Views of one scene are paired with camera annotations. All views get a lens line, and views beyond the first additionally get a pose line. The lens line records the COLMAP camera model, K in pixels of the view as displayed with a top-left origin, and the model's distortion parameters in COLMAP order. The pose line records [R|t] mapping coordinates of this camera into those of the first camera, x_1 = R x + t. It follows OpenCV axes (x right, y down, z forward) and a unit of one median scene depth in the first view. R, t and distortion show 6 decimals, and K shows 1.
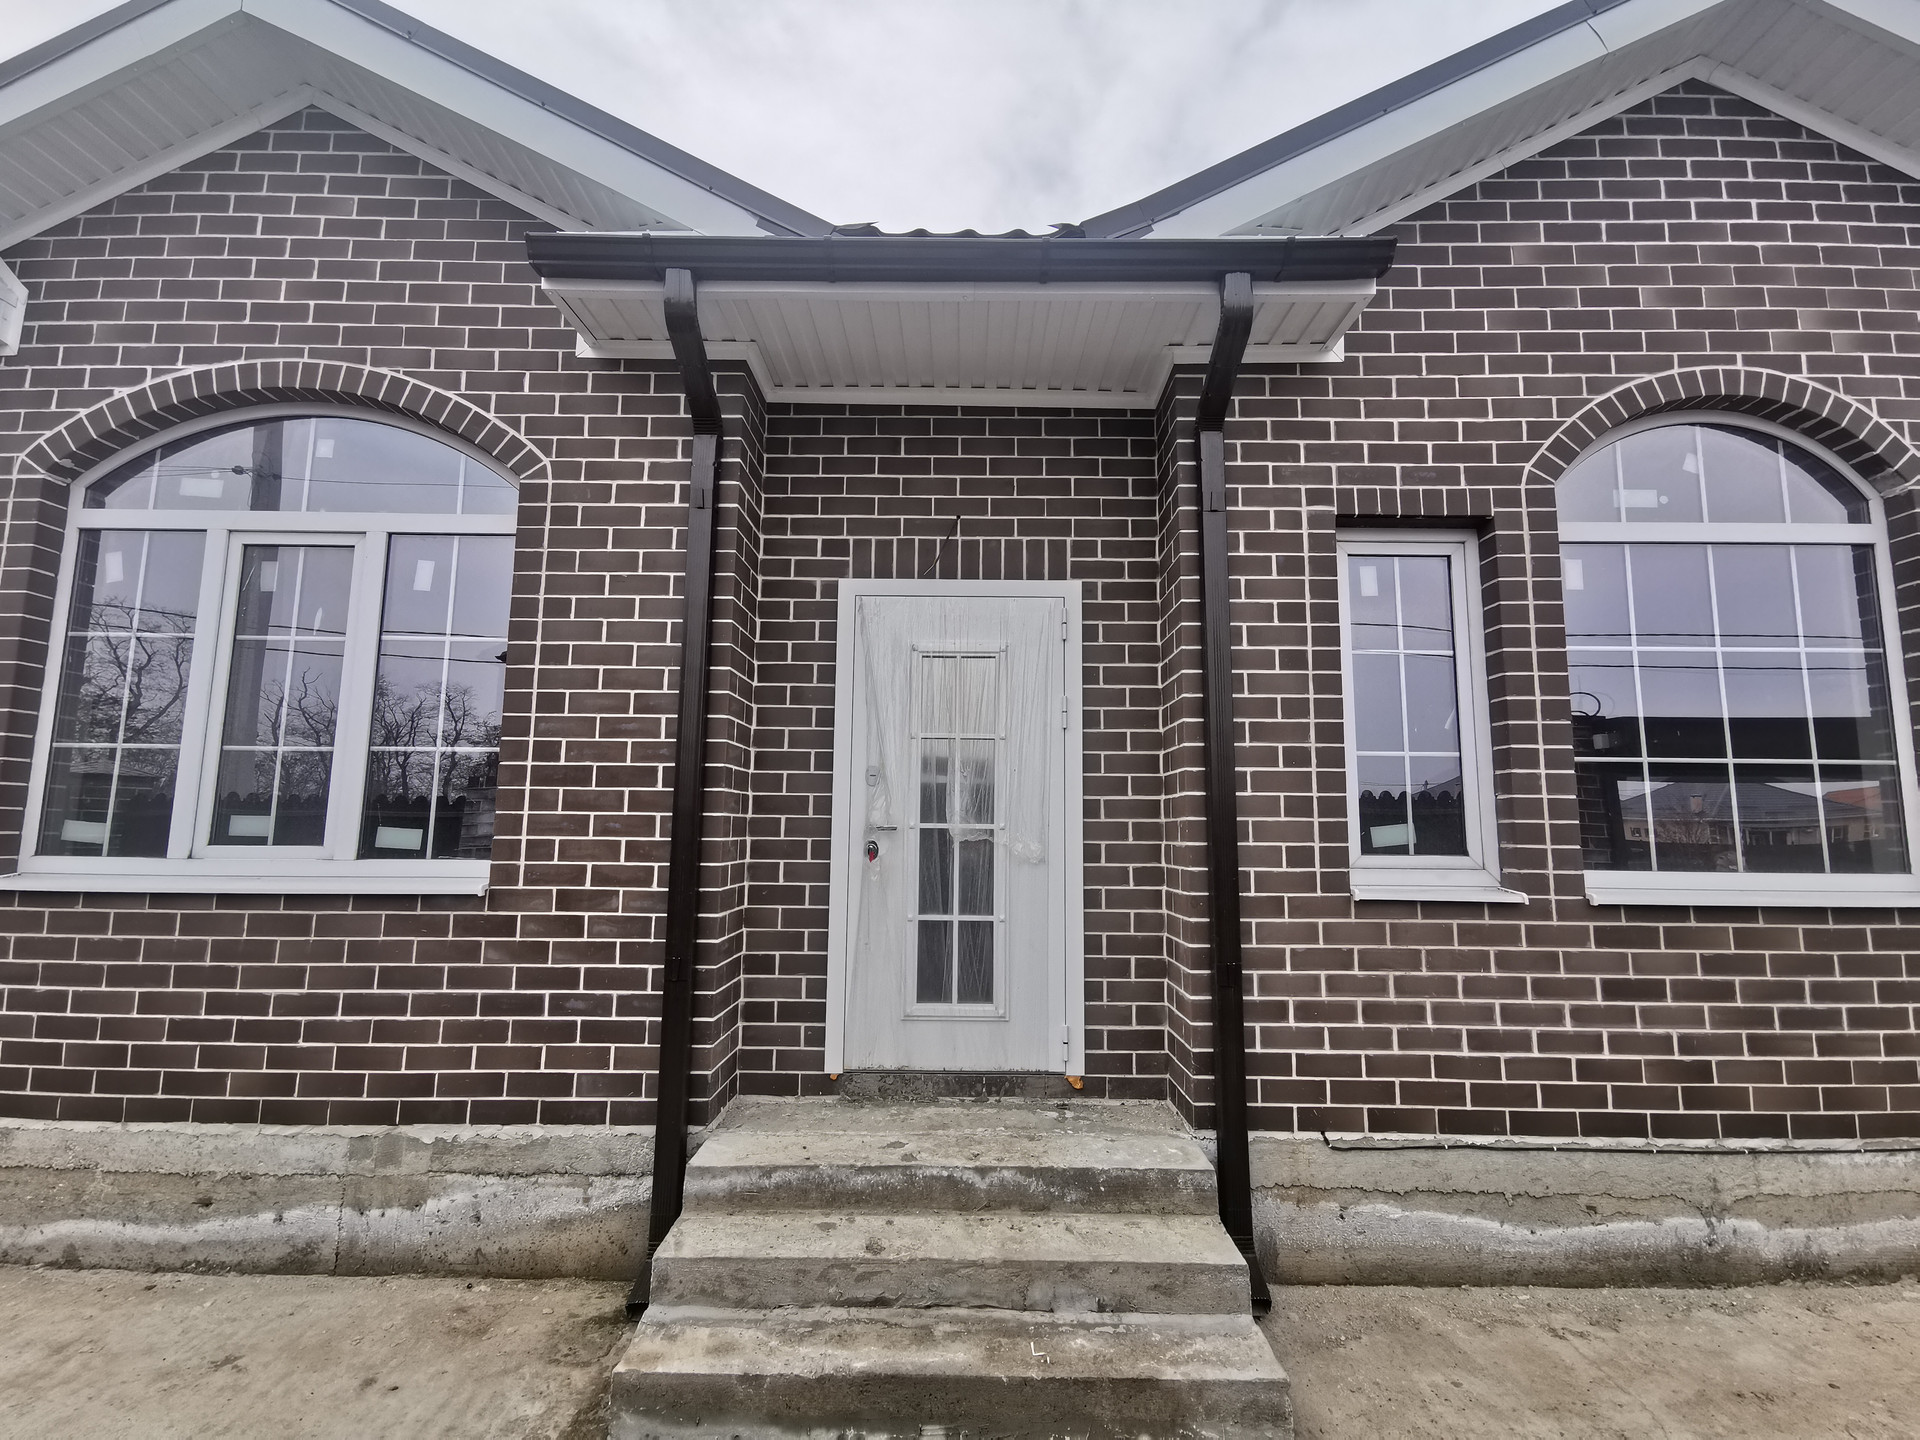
lens RADIAL K [[881.5, 0, 960.0], [0, 881.5, 720.0], [0, 0, 1]] dist [0.043376, -0.024036]
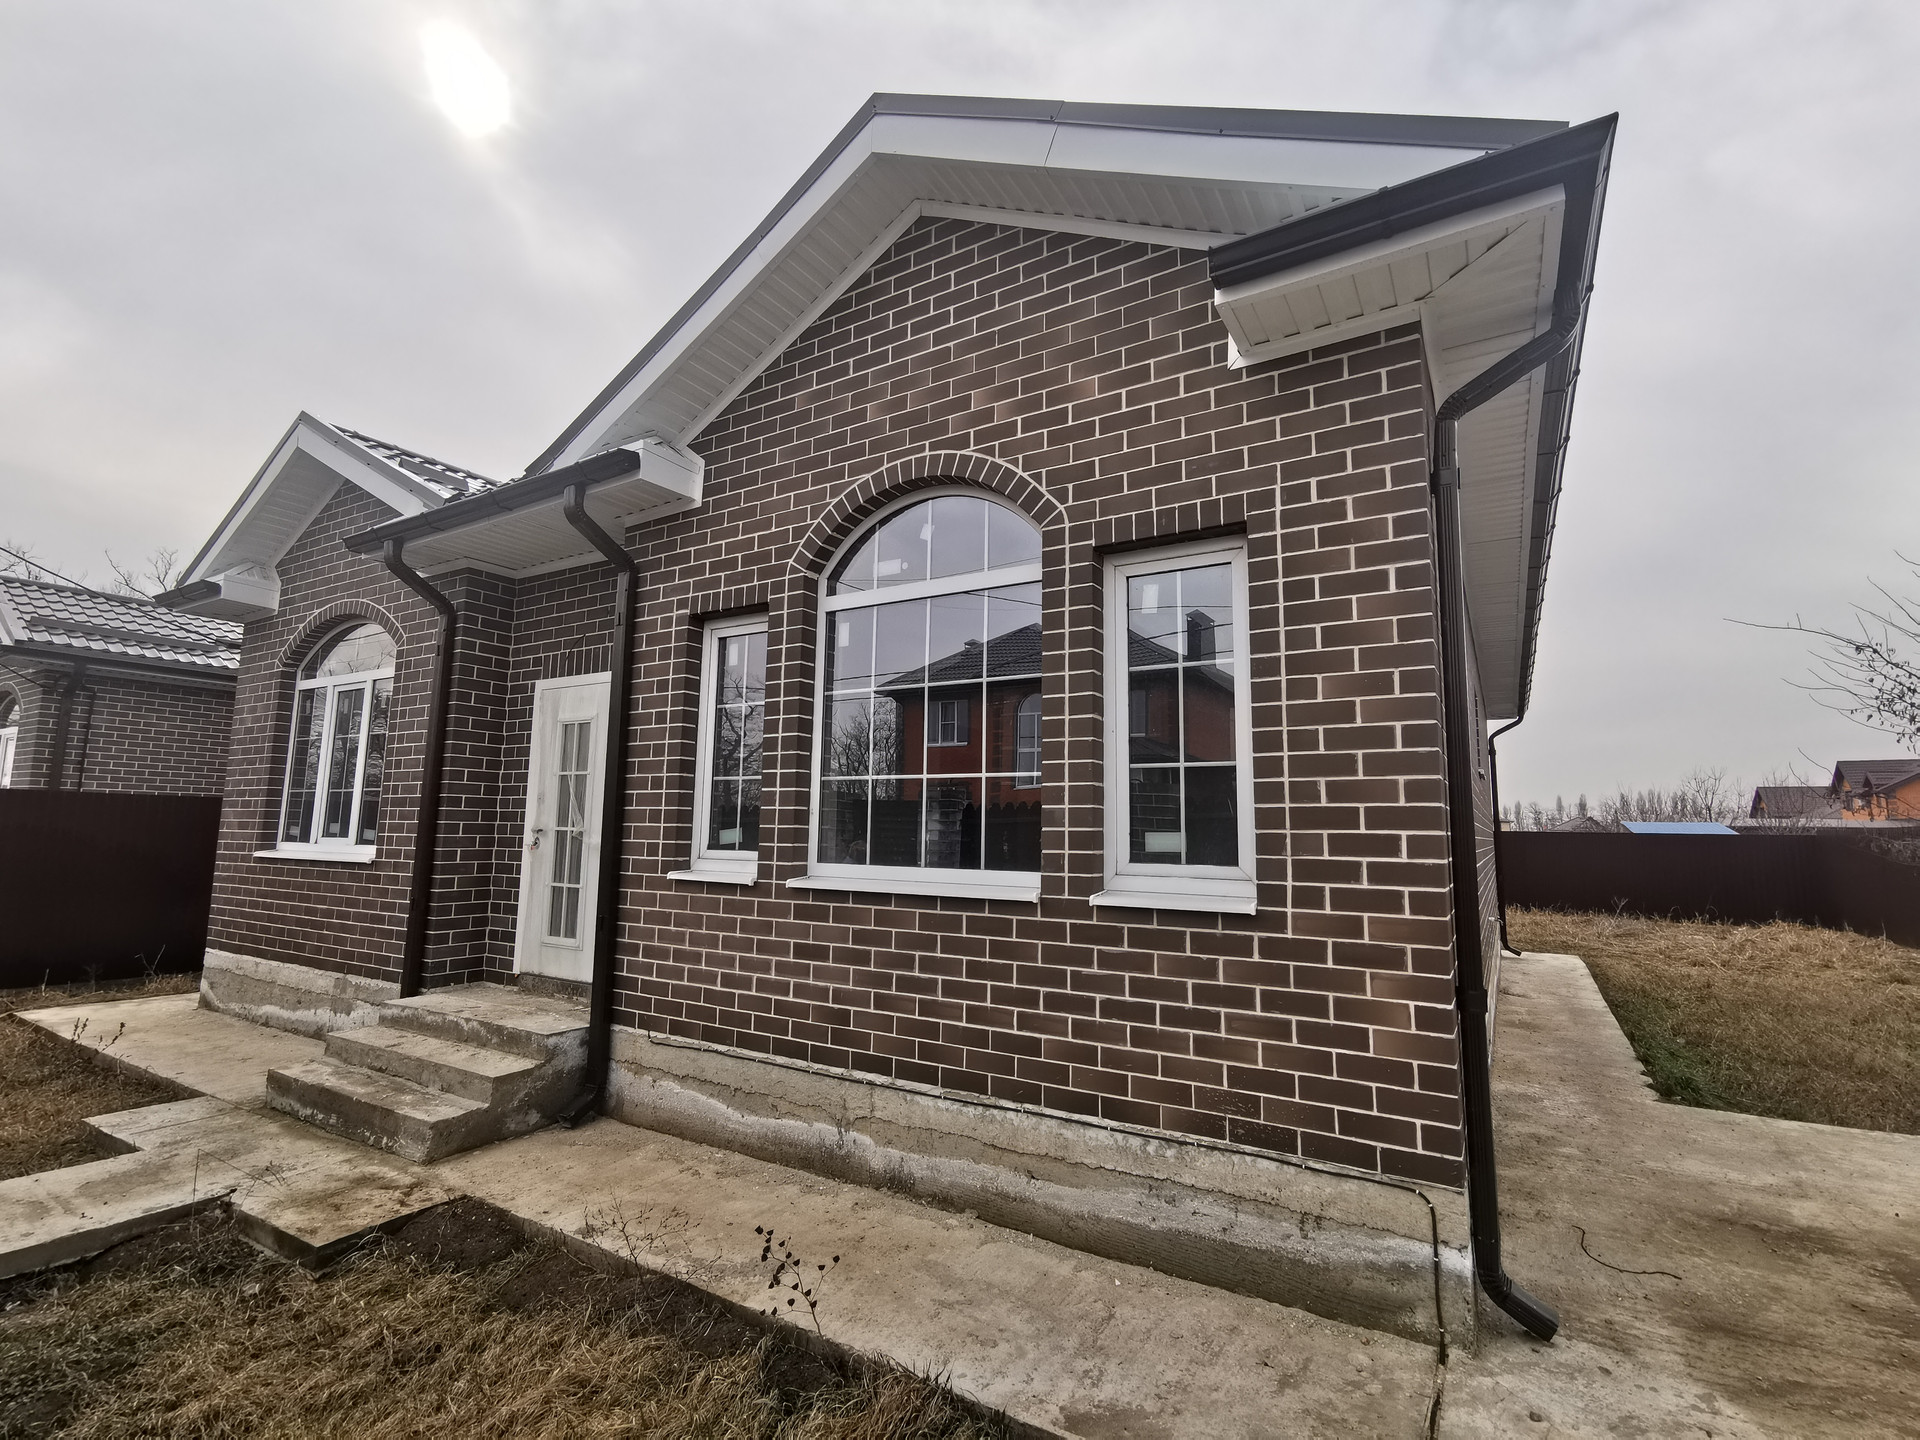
lens RADIAL K [[886.5, 0, 960.1], [0, 886.5, 730.3], [0, 0, 1]] dist [-0.025465, 0.053557]
pose [[0.853977, -0.055637, -0.517328, 1.652724], [0.051682, 0.998420, -0.022064, 0.012408], [0.517738, -0.007894, 0.855503, -0.007049]]
